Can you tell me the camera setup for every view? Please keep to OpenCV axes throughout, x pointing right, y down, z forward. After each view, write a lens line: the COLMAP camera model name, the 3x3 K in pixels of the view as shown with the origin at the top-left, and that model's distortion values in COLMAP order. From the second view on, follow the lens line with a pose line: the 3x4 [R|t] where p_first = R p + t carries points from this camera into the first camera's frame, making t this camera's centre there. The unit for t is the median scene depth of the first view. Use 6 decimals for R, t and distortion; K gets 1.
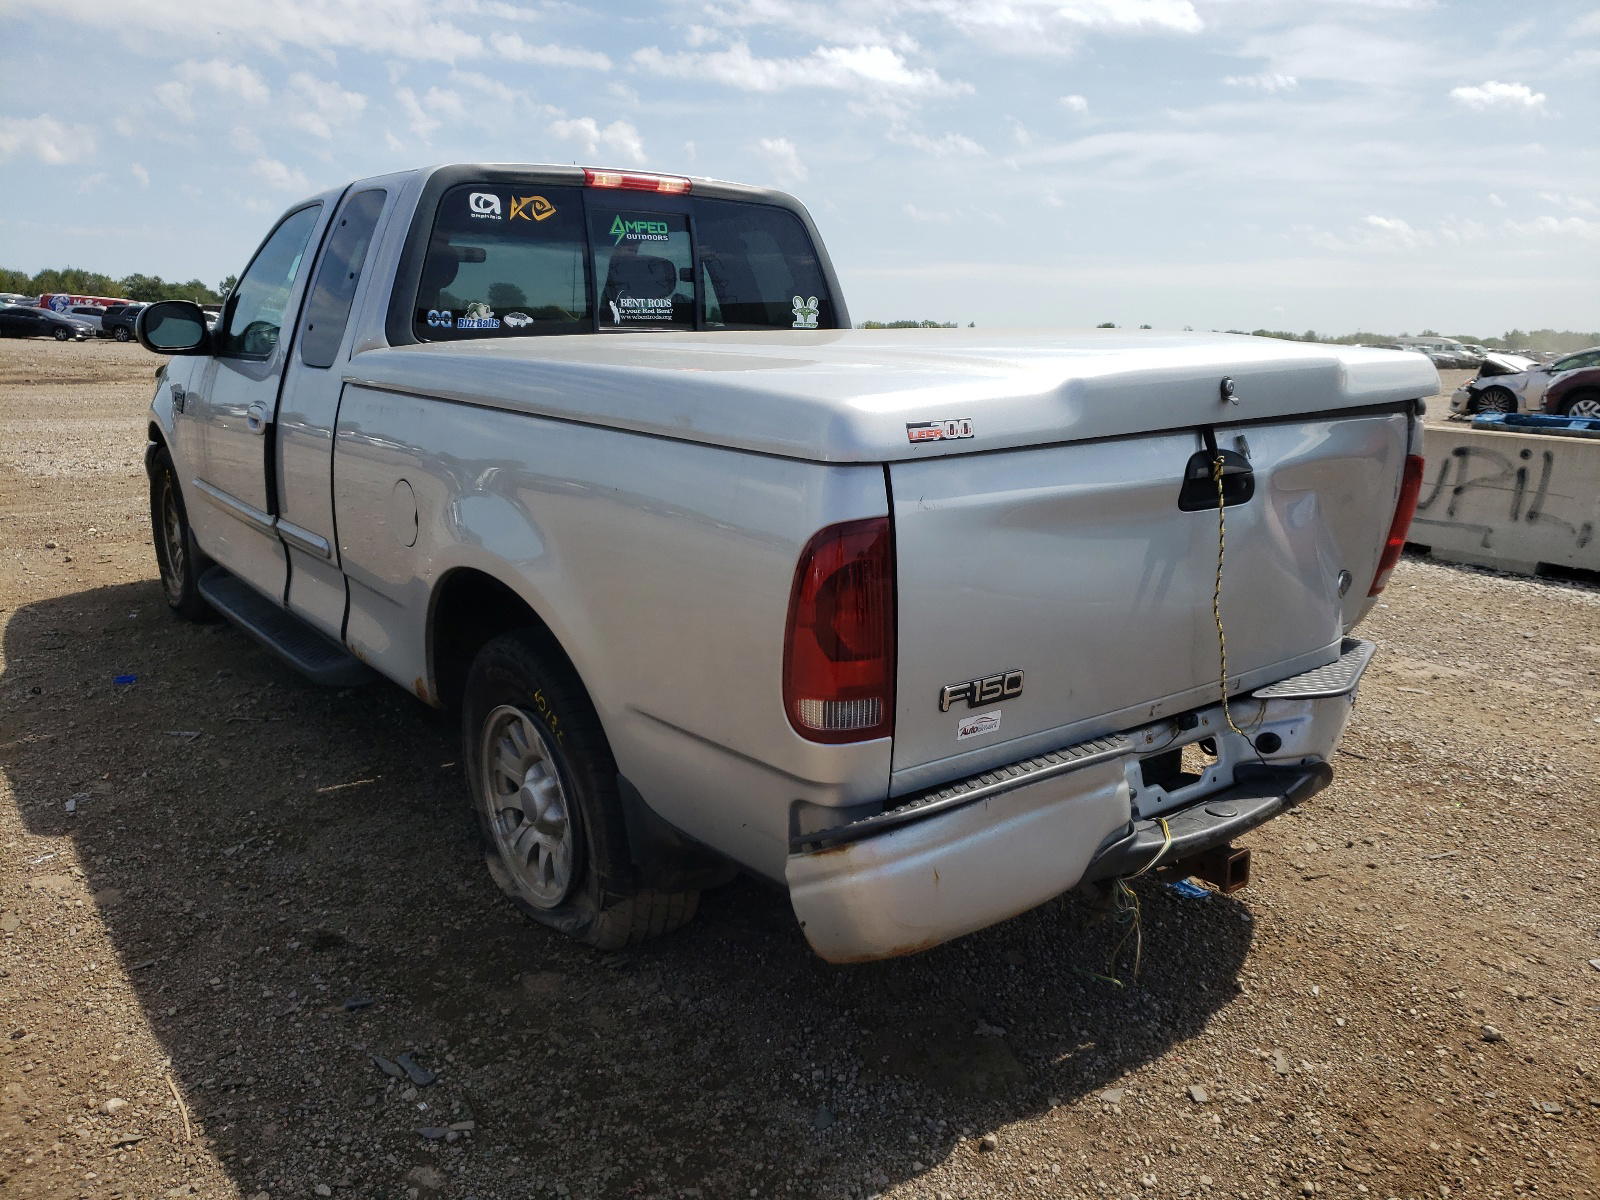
lens RADIAL K [[1222.7, 0, 807.4], [0, 1222.7, 596.6], [0, 0, 1]] dist [0.023093, 0.000427]
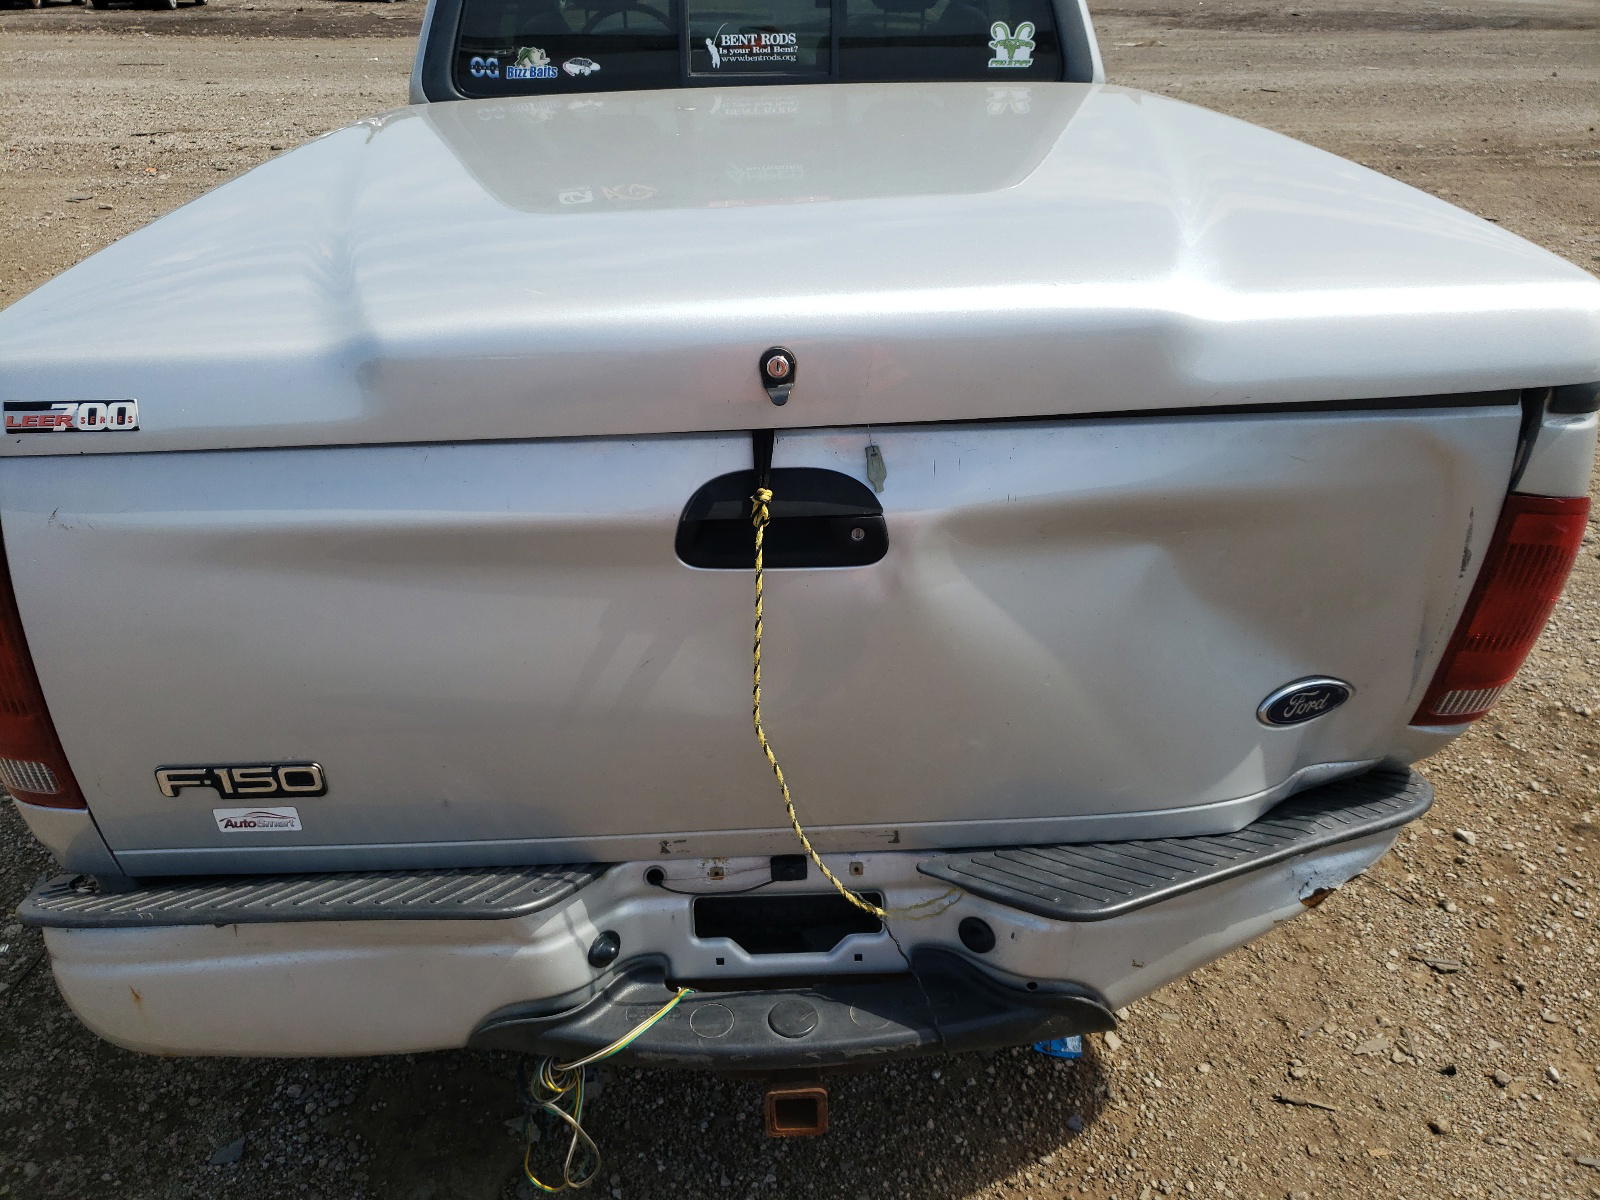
lens RADIAL K [[1222.7, 0, 785.9], [0, 1222.7, 587.7], [0, 0, 1]] dist [0.023093, 0.000427]
pose [[0.811596, 0.252864, -0.526661, 0.415722], [-0.110249, 0.951571, 0.286979, -0.148054], [0.573722, -0.174847, 0.800169, 0.360988]]
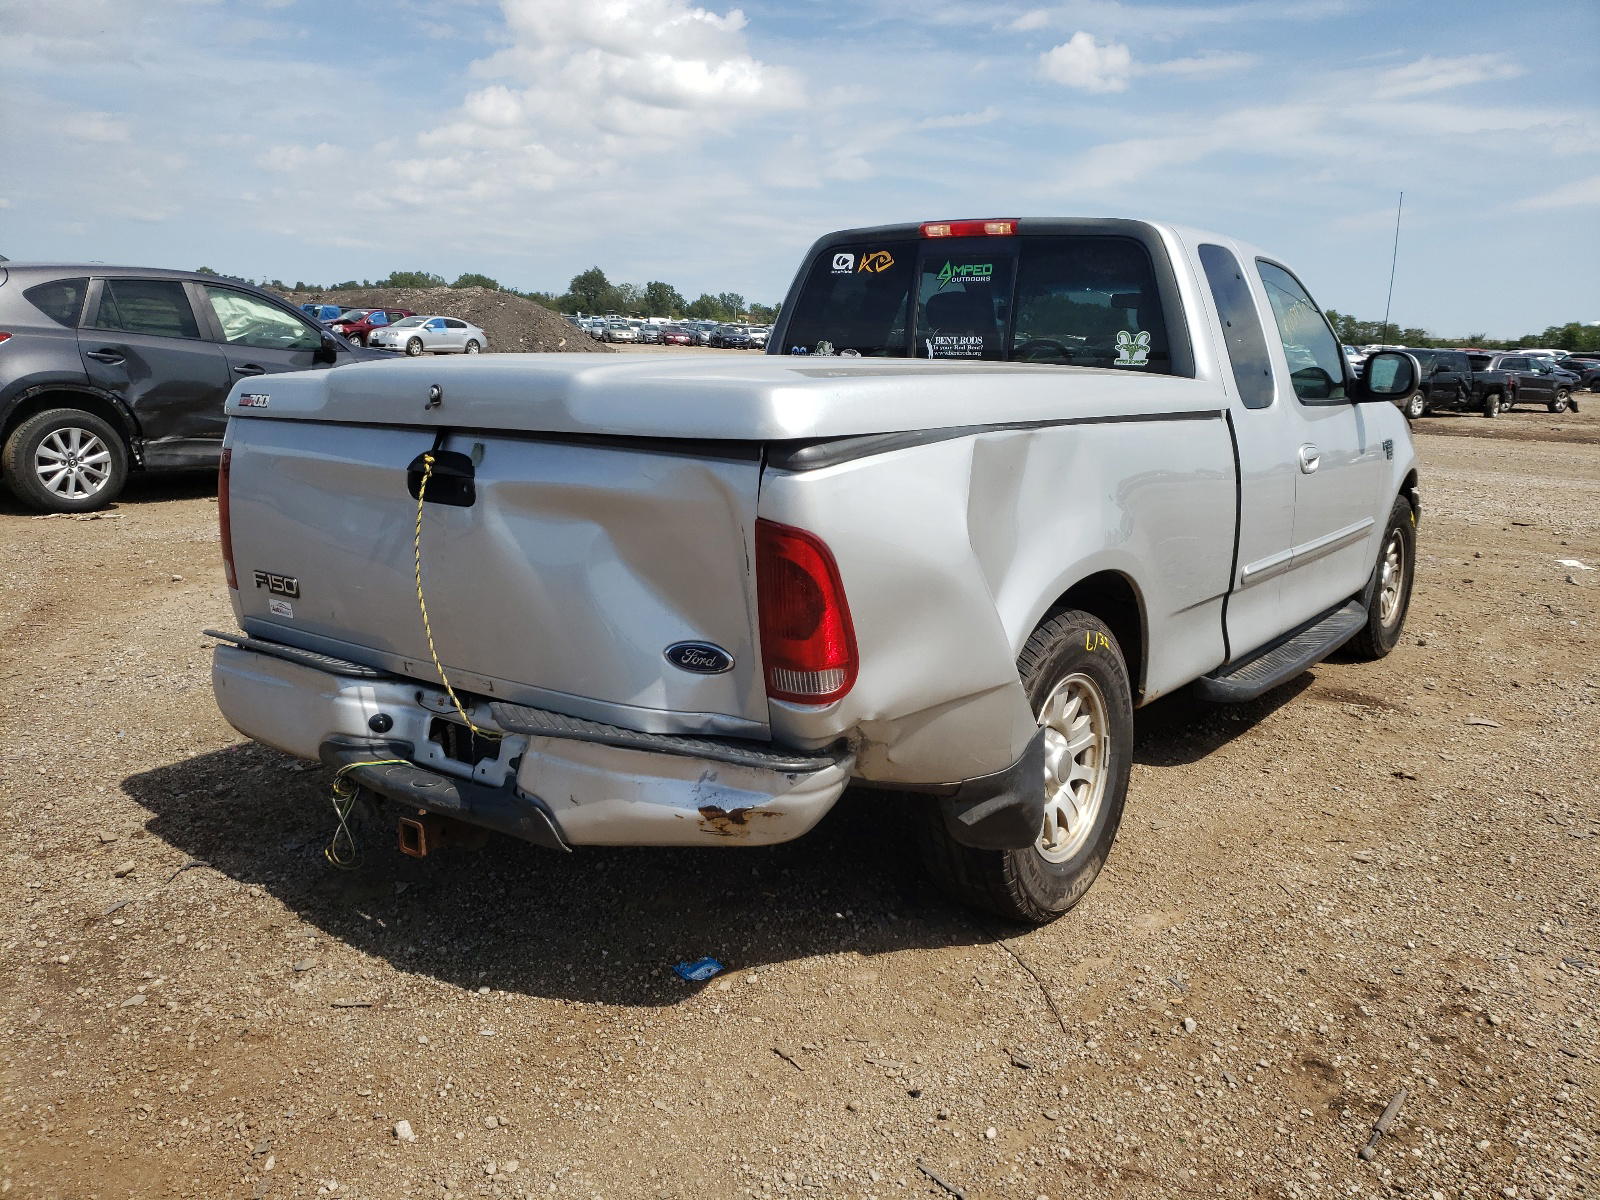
lens RADIAL K [[1222.7, 0, 807.5], [0, 1222.7, 614.1], [0, 0, 1]] dist [0.023093, 0.000427]
pose [[0.283127, 0.193643, -0.939330, 0.967452], [-0.231518, 0.964240, 0.128996, -0.128031], [0.930719, 0.180950, 0.317834, 0.638361]]
